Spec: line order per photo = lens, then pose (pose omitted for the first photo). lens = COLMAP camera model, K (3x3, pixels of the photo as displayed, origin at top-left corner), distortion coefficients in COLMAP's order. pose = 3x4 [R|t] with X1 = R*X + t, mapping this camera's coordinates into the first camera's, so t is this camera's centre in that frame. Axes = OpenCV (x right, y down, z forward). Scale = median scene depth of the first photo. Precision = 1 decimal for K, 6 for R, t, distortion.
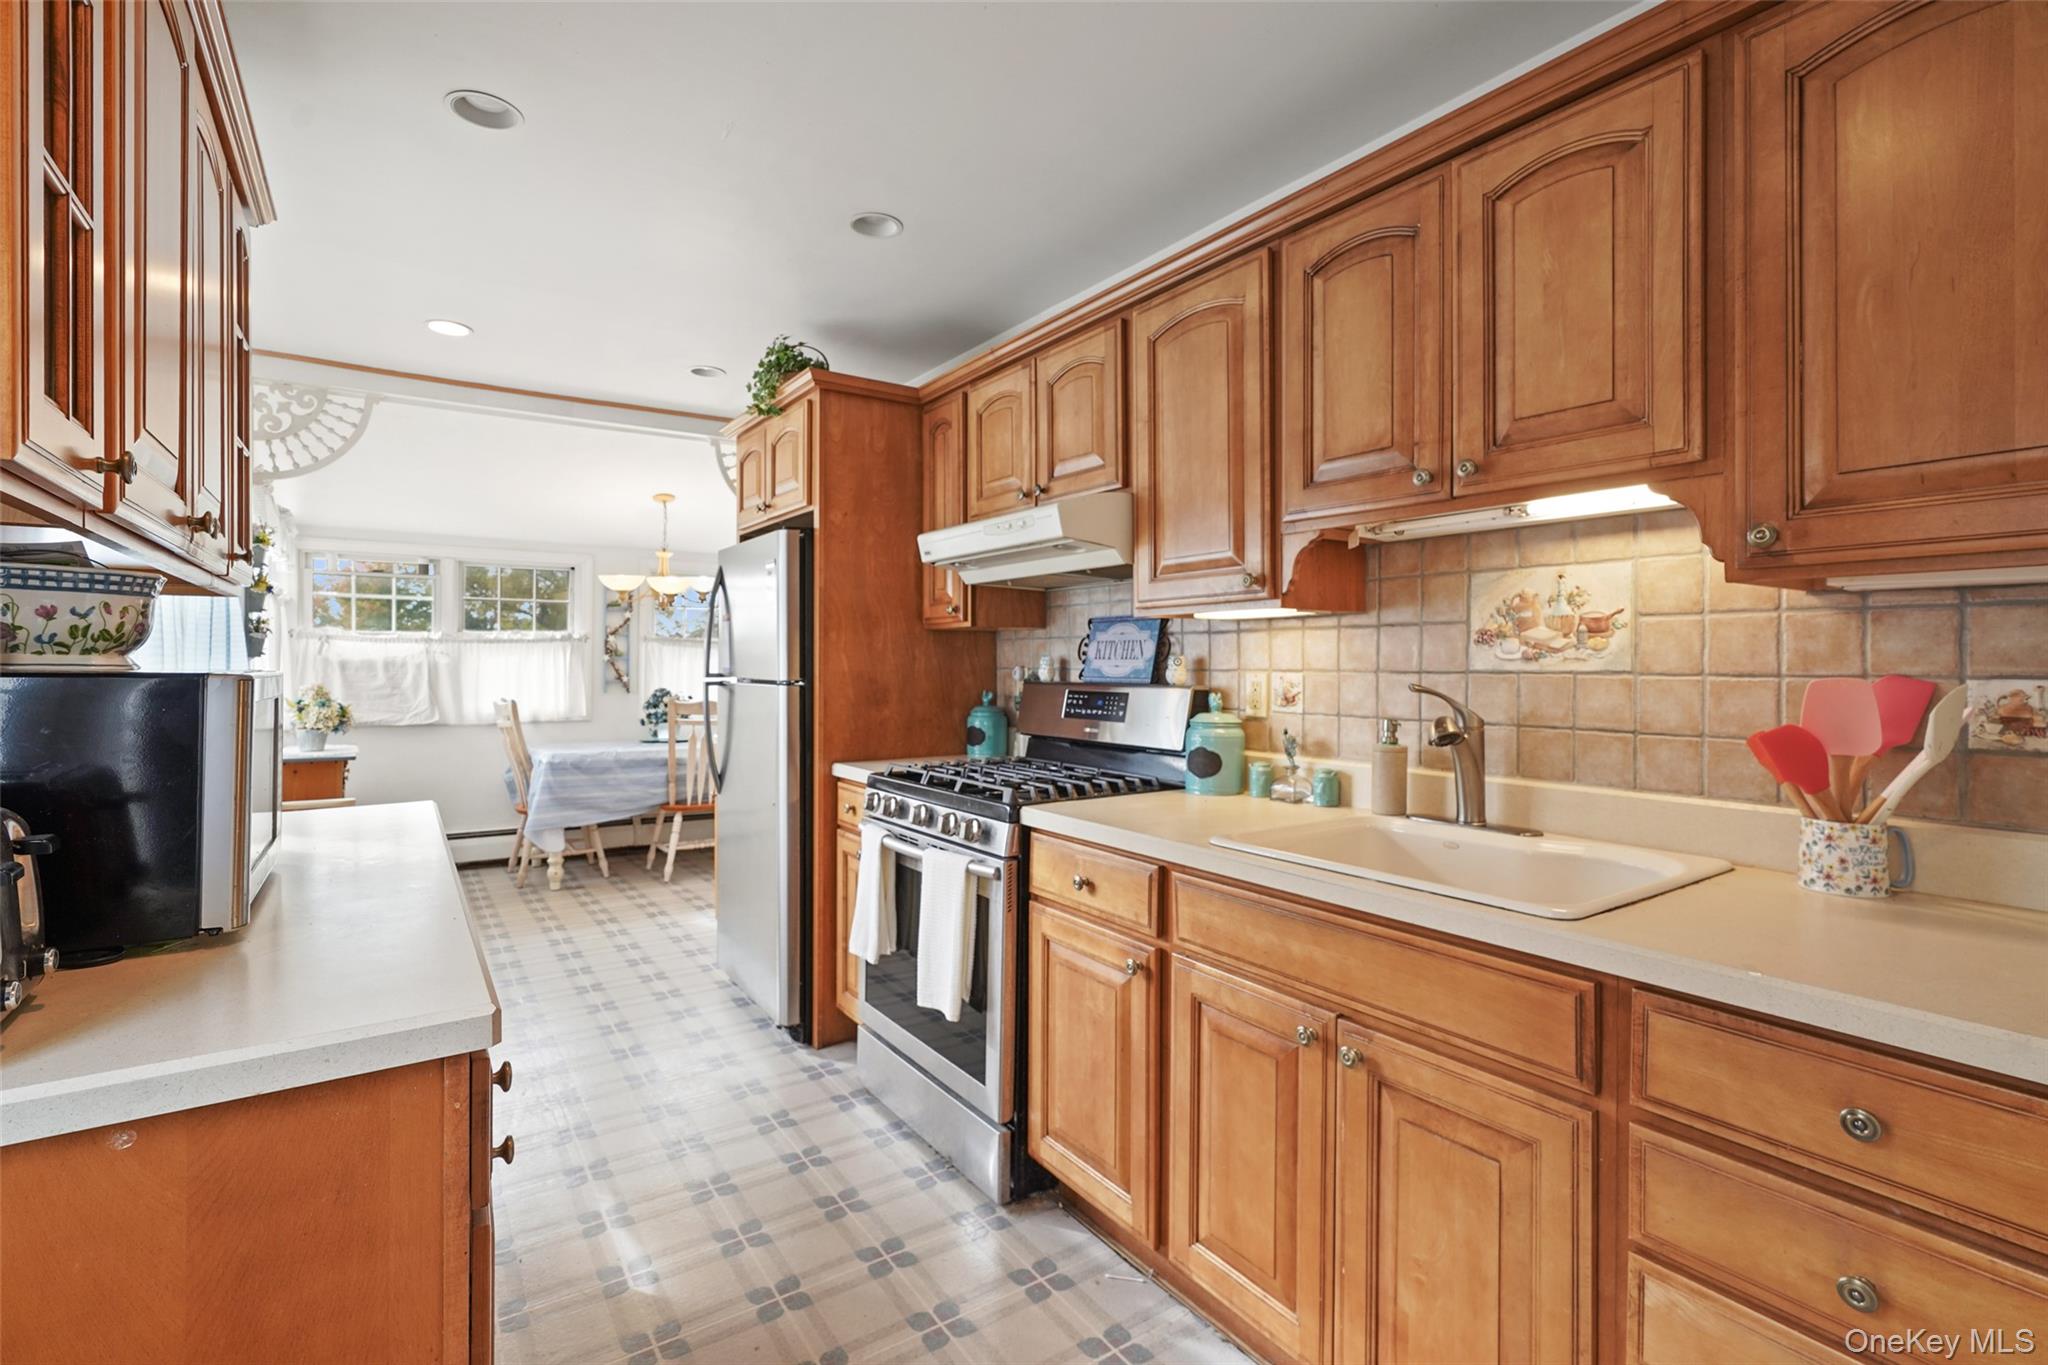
lens RADIAL K [[937.5, 0, 1028.4], [0, 937.5, 664.0], [0, 0, 1]] dist [-0.006609, 0.005505]
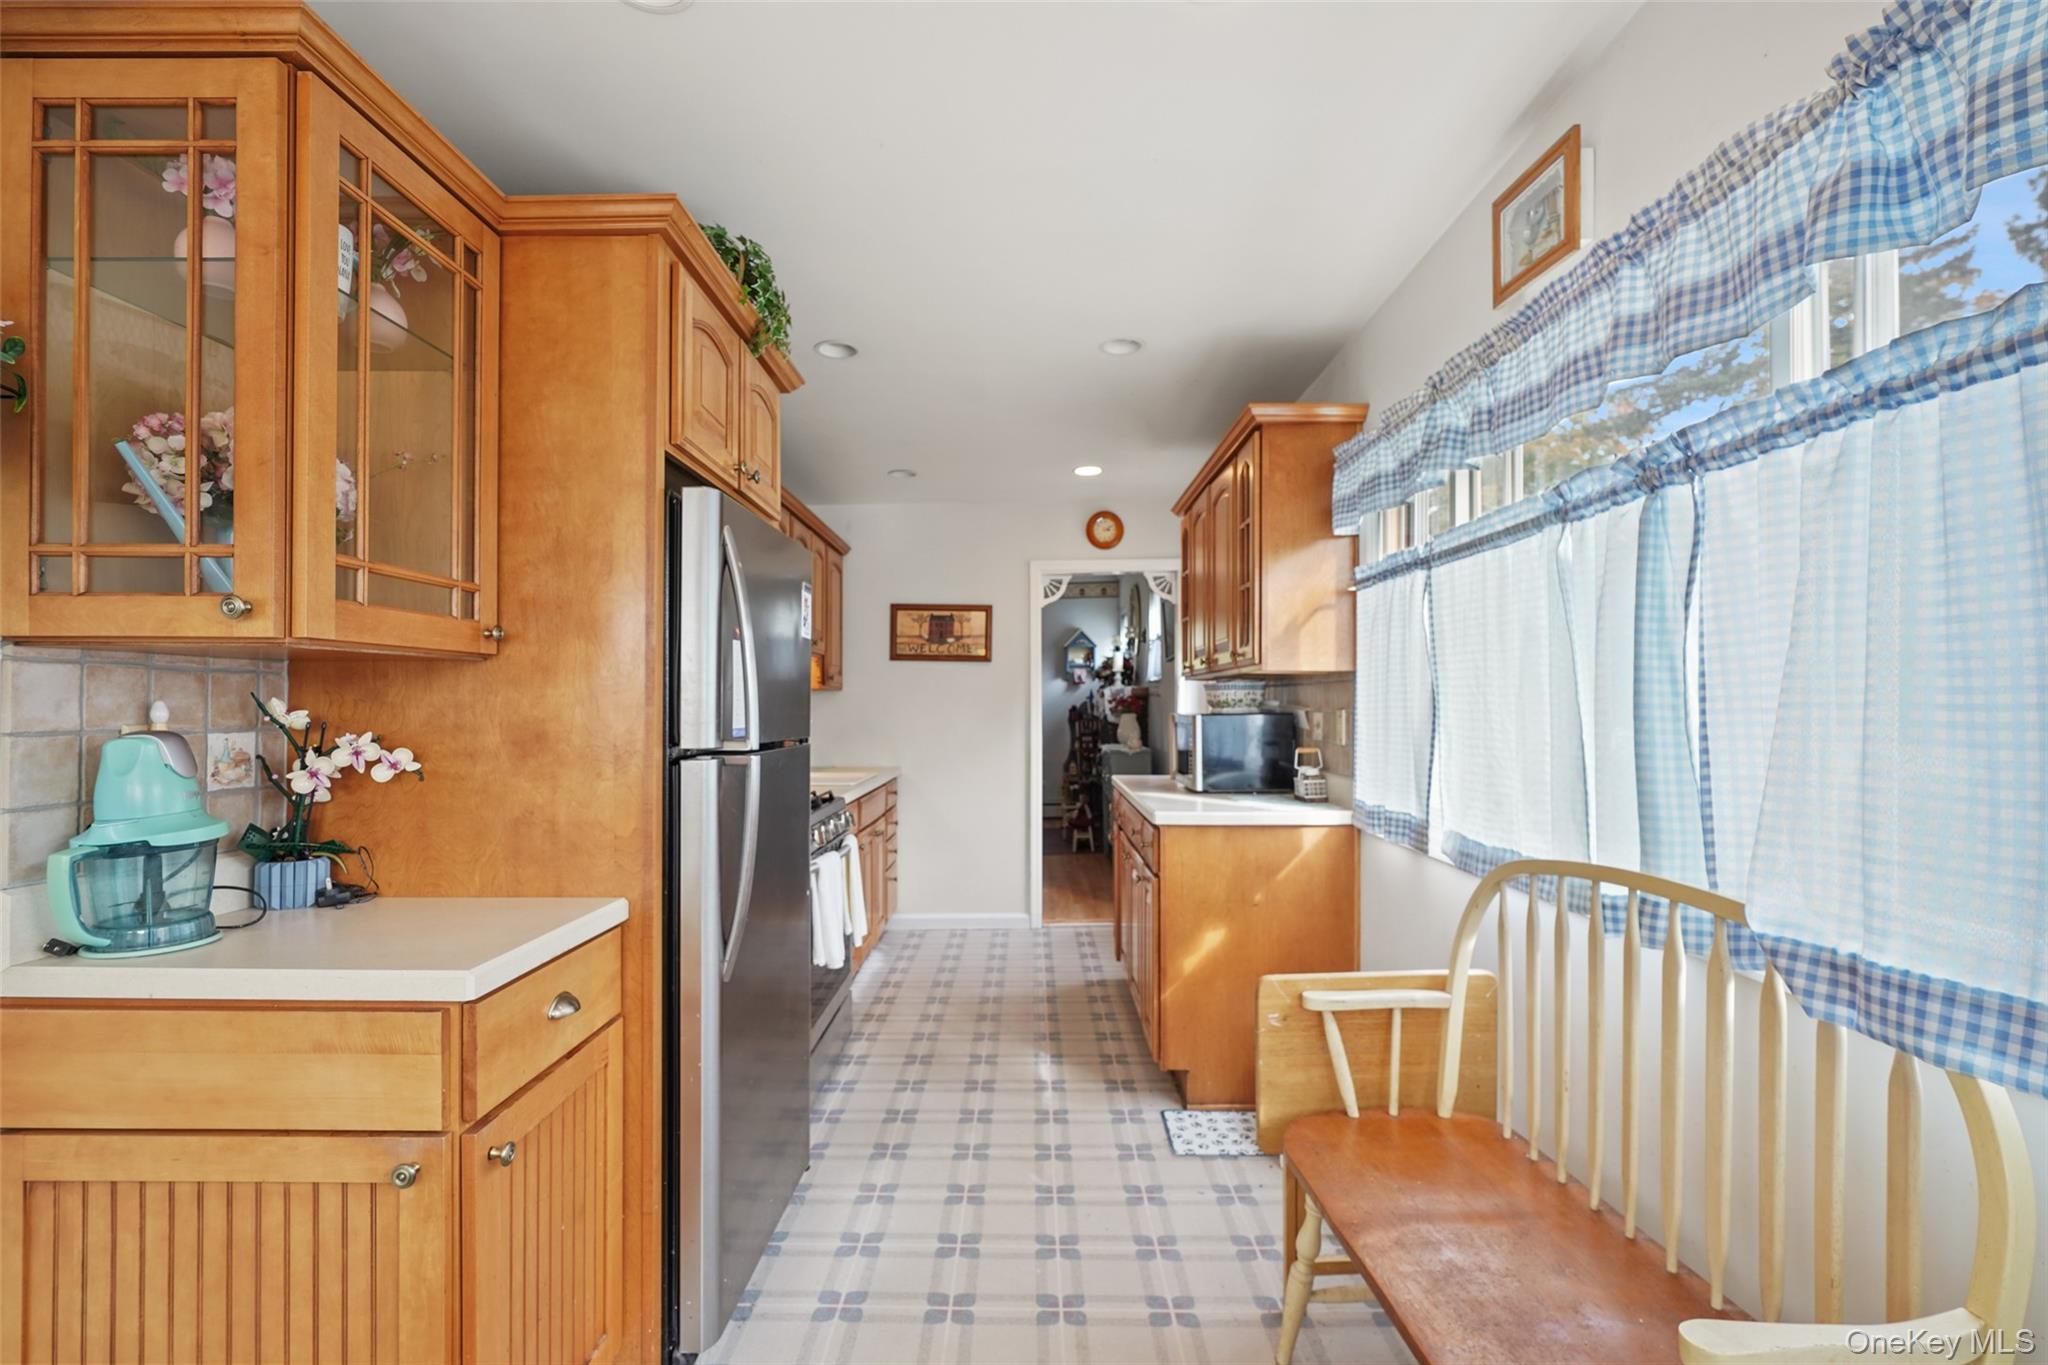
lens RADIAL K [[937.5, 0, 1022.7], [0, 937.5, 694.8], [0, 0, 1]] dist [-0.006609, 0.005505]
pose [[-0.820951, 0.008246, 0.570938, -1.263213], [0.002601, 0.999939, -0.010701, -0.006396], [-0.570992, -0.007300, -0.820923, 2.240970]]
